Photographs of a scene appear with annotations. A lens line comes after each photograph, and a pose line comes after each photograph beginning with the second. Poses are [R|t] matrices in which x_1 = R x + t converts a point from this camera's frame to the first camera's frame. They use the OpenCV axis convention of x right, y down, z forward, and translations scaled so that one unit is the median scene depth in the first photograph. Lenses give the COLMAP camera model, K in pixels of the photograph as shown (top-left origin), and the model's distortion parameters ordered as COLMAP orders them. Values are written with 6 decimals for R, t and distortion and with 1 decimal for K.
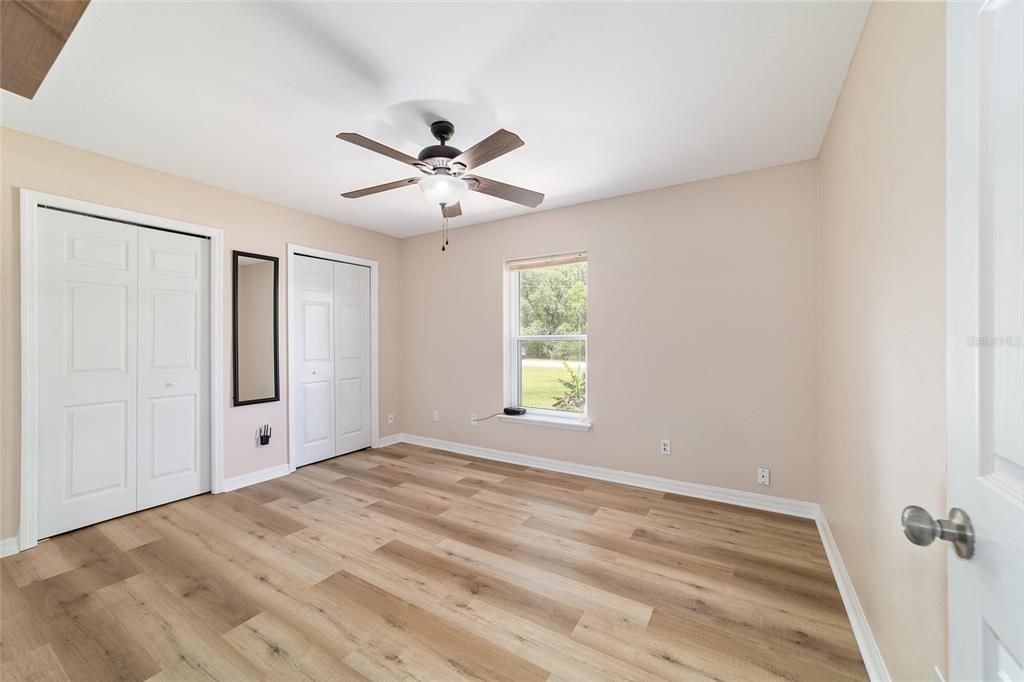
lens RADIAL K [[392.9, 0, 511.3], [0, 392.9, 337.7], [0, 0, 1]] dist [-0.011632, 0.004824]
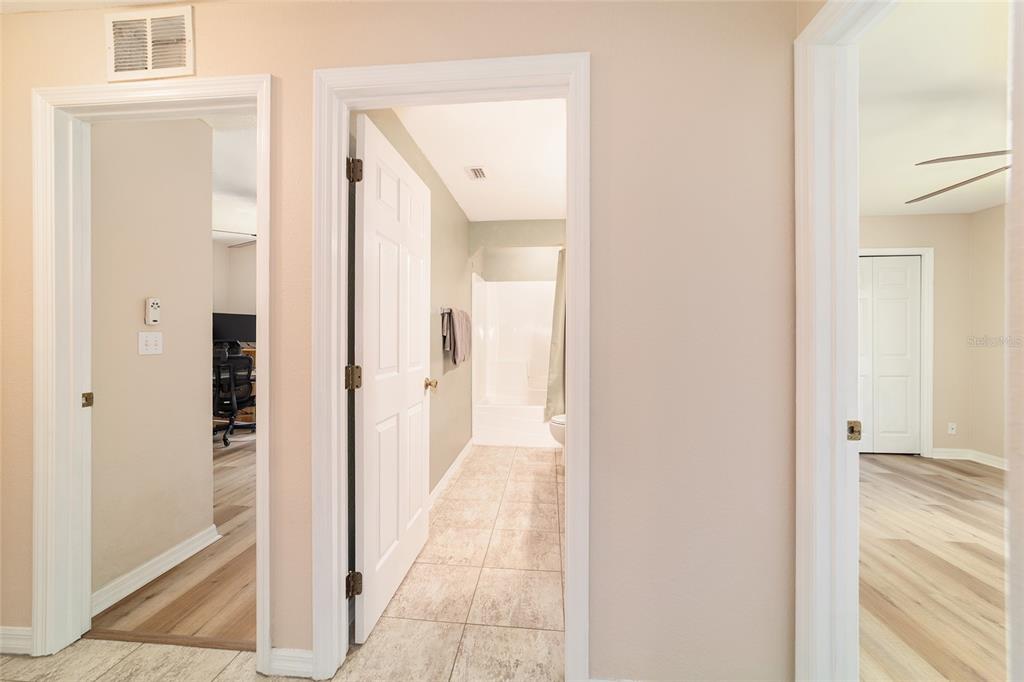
lens RADIAL K [[392.9, 0, 510.8], [0, 392.9, 337.8], [0, 0, 1]] dist [-0.011632, 0.004824]
pose [[0.443034, 0.012955, -0.896411, 0.033638], [-0.005417, 0.999916, 0.011773, 0.004898], [0.896489, -0.000359, 0.443067, -0.308214]]
